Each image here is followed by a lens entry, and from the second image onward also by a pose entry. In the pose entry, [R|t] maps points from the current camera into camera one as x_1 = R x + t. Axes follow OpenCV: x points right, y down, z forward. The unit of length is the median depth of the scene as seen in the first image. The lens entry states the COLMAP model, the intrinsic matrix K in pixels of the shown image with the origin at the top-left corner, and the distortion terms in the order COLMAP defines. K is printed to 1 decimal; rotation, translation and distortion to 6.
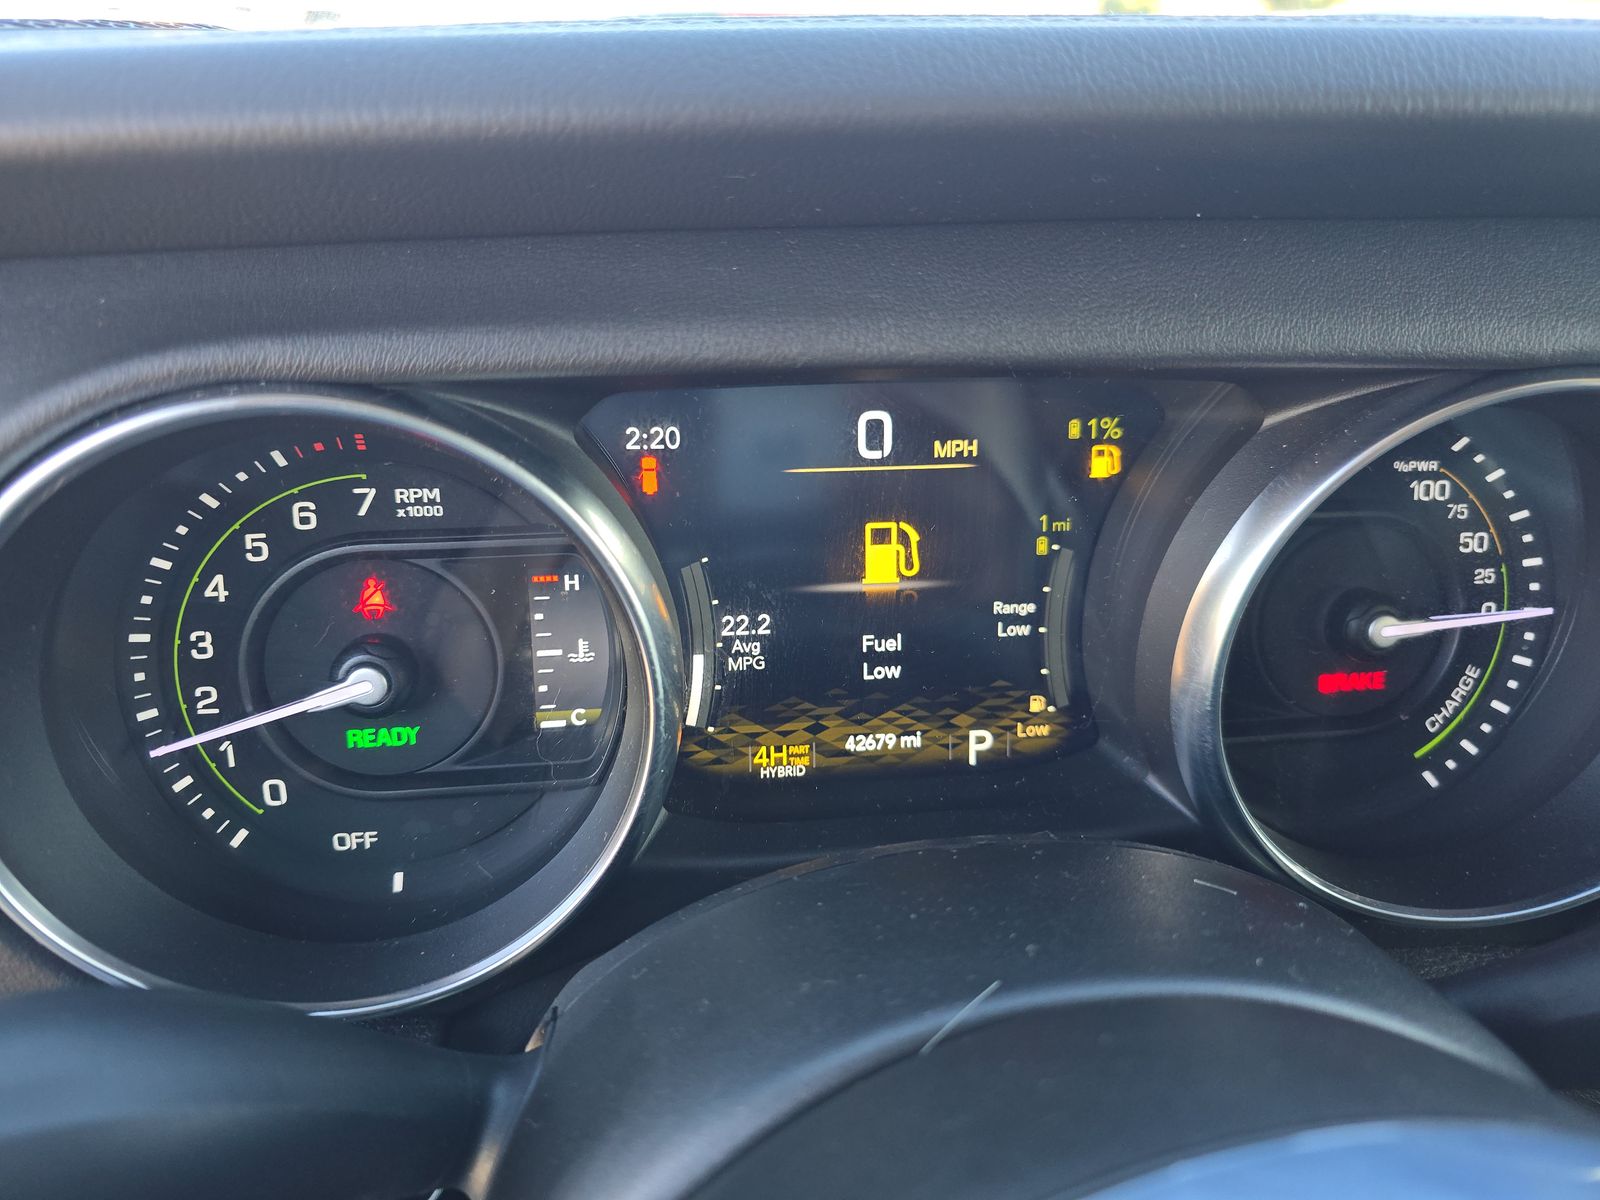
lens RADIAL K [[1092.1, 0, 792.6], [0, 1092.1, 583.8], [0, 0, 1]] dist [0.033489, -0.030809]
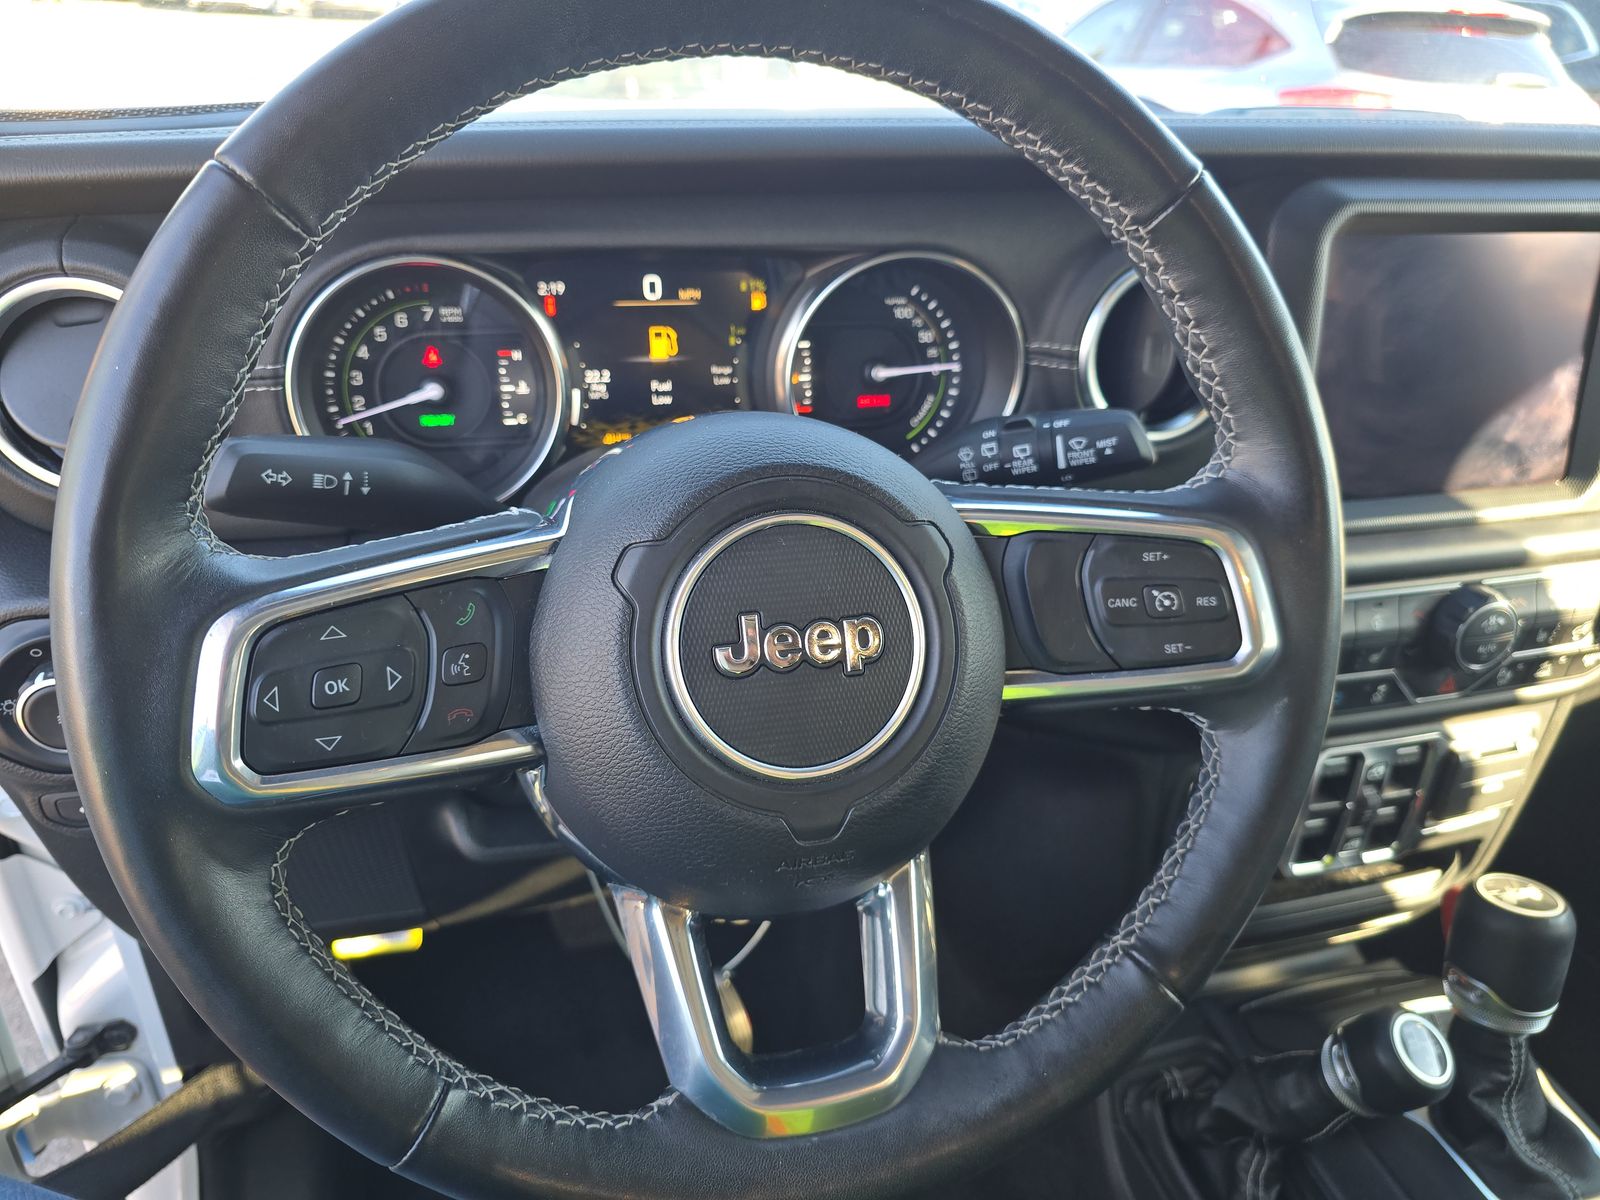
lens RADIAL K [[1092.1, 0, 775.2], [0, 1092.1, 583.4], [0, 0, 1]] dist [0.033489, -0.030809]
pose [[0.994426, -0.035835, 0.099157, 0.078404], [0.032382, 0.998819, 0.036218, 0.382337], [-0.100338, -0.032805, 0.994412, -1.228836]]
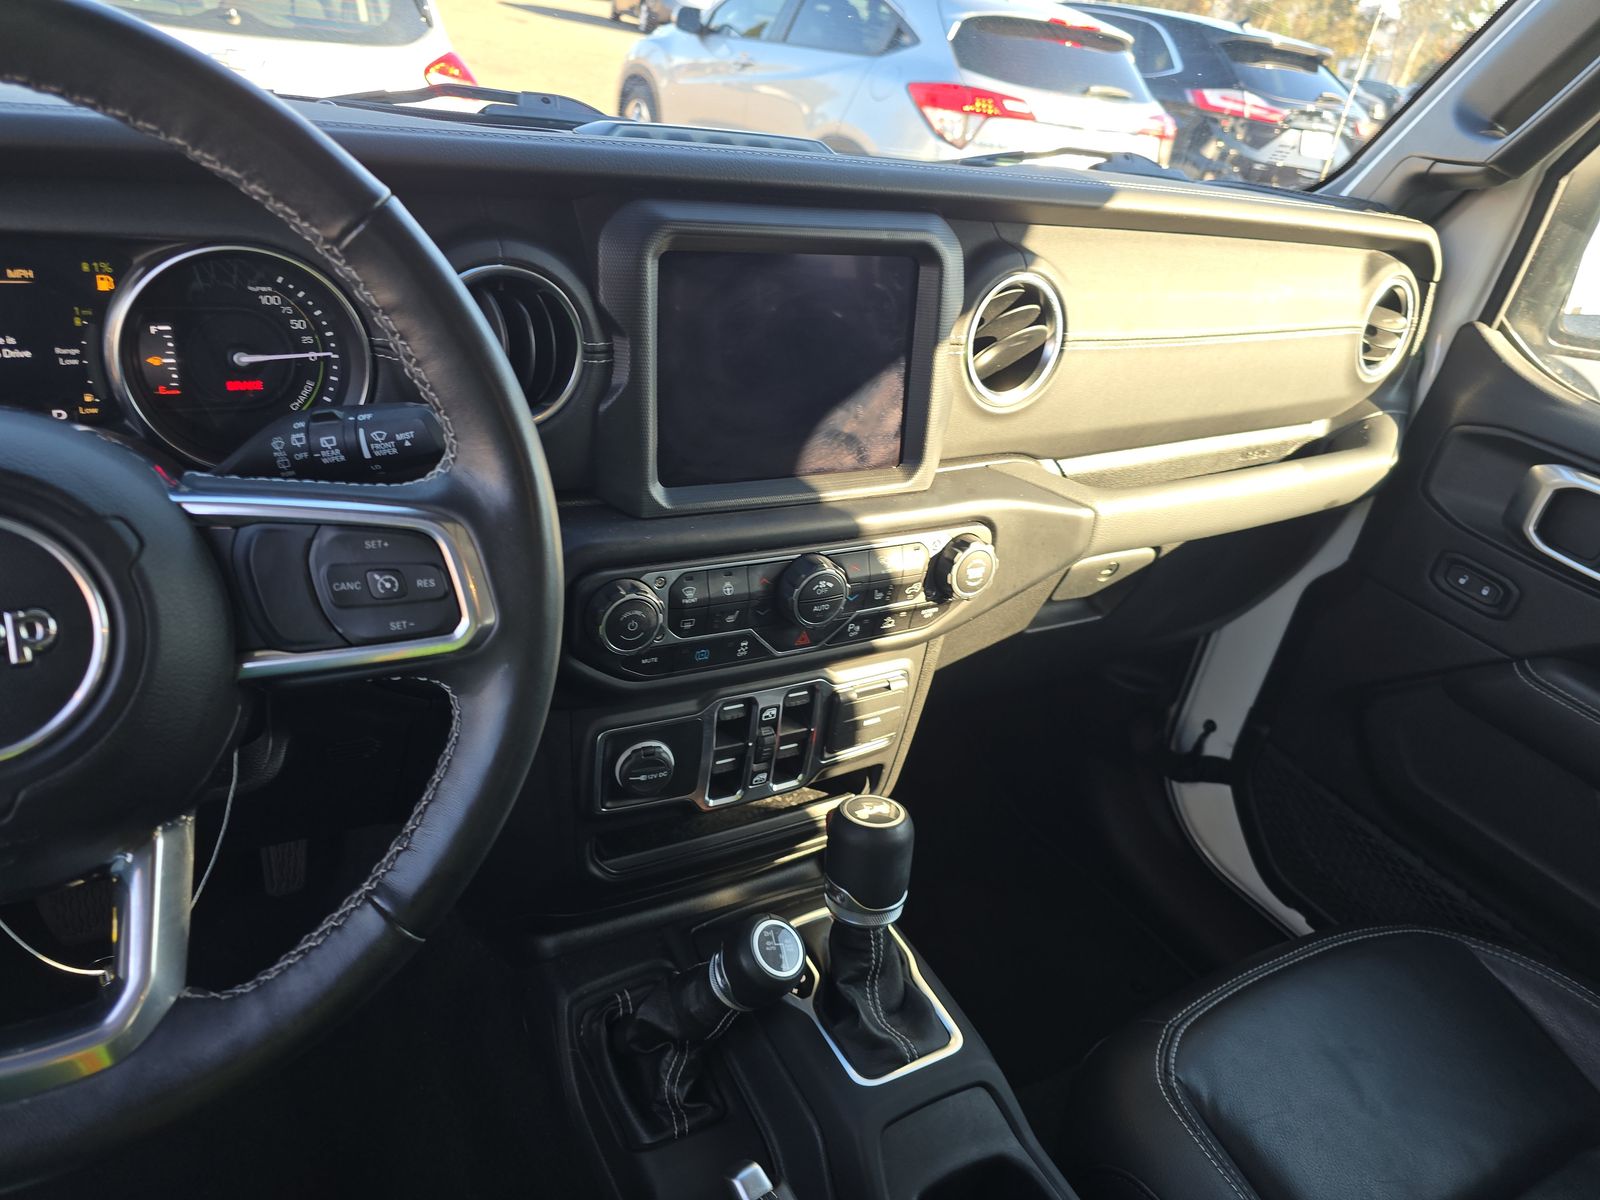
lens RADIAL K [[1092.1, 0, 798.7], [0, 1092.1, 575.7], [0, 0, 1]] dist [0.033489, -0.030809]
pose [[0.937276, -0.062913, 0.342864, 0.801180], [0.038562, 0.996255, 0.077390, 0.359546], [-0.346449, -0.059315, 0.936192, -1.598601]]
